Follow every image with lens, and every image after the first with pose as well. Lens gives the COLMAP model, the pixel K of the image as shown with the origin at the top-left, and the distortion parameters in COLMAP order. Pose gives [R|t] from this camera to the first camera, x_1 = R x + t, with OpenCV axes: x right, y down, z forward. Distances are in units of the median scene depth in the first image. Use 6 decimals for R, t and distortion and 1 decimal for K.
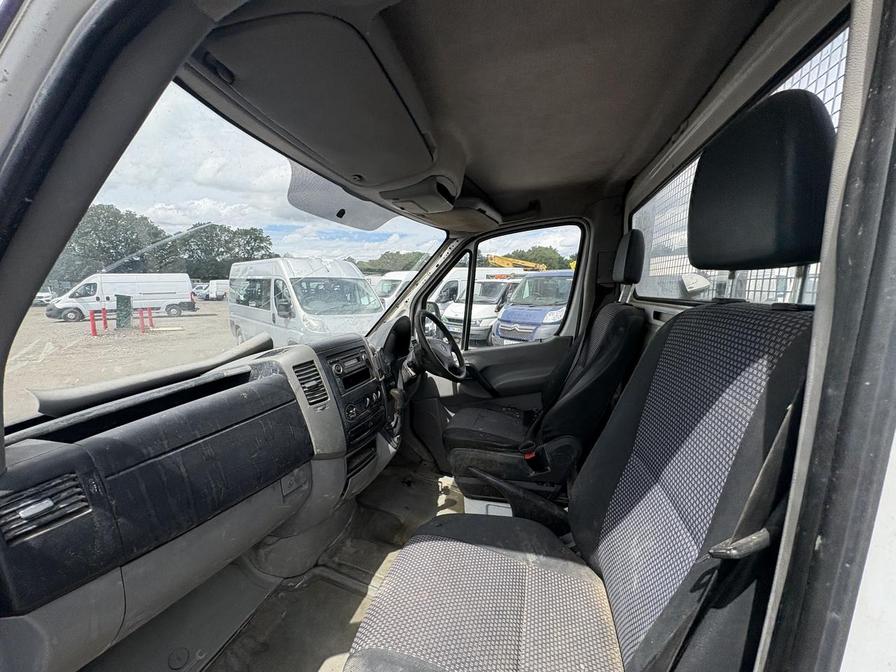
lens RADIAL K [[356.5, 0, 446.9], [0, 356.5, 339.8], [0, 0, 1]] dist [-0.000665, -0.000183]
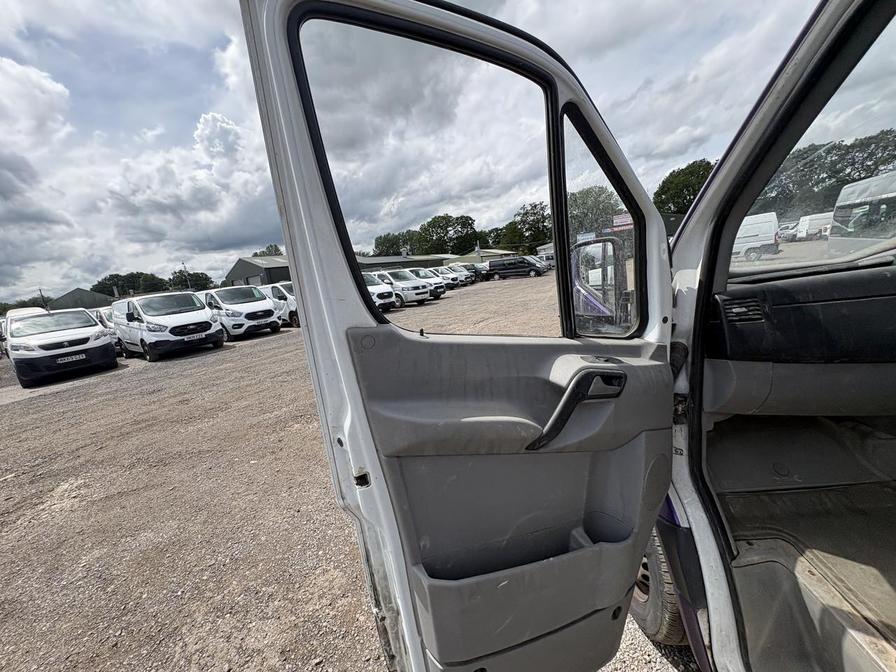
lens RADIAL K [[359.1, 0, 438.2], [0, 359.1, 327.9], [0, 0, 1]] dist [-0.008850, -0.000462]
pose [[0.210432, 0.134677, -0.968287, 0.132452], [-0.029326, 0.990889, 0.131447, 0.130020], [0.977169, 0.000736, 0.212464, -0.351138]]
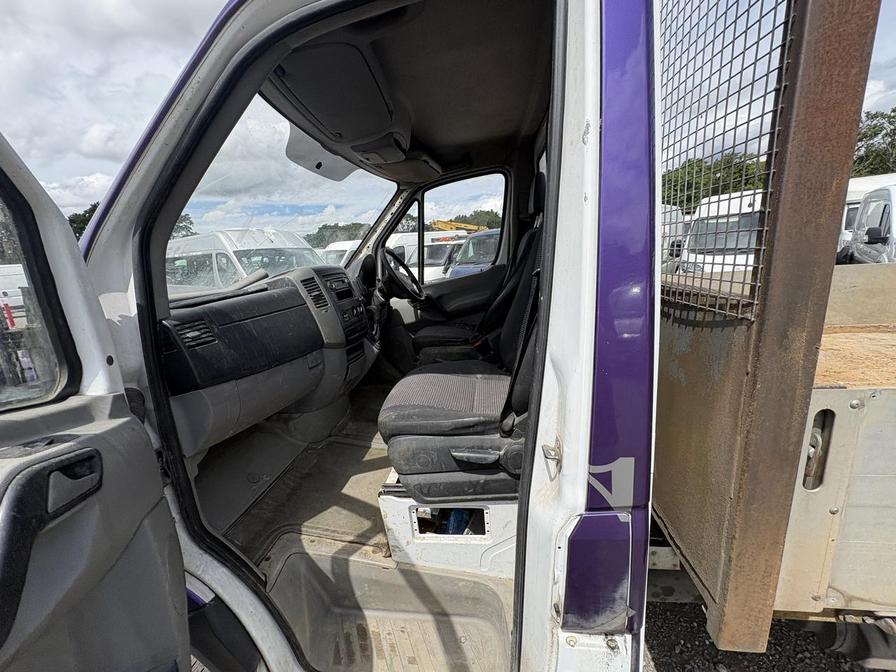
lens RADIAL K [[359.7, 0, 448.3], [0, 359.7, 340.1], [0, 0, 1]] dist [0.002274, 0.000496]
pose [[0.985871, -0.101358, 0.133359, -0.057777], [0.090437, 0.992220, 0.085560, 0.166151], [-0.140994, -0.072291, 0.987368, -0.326714]]
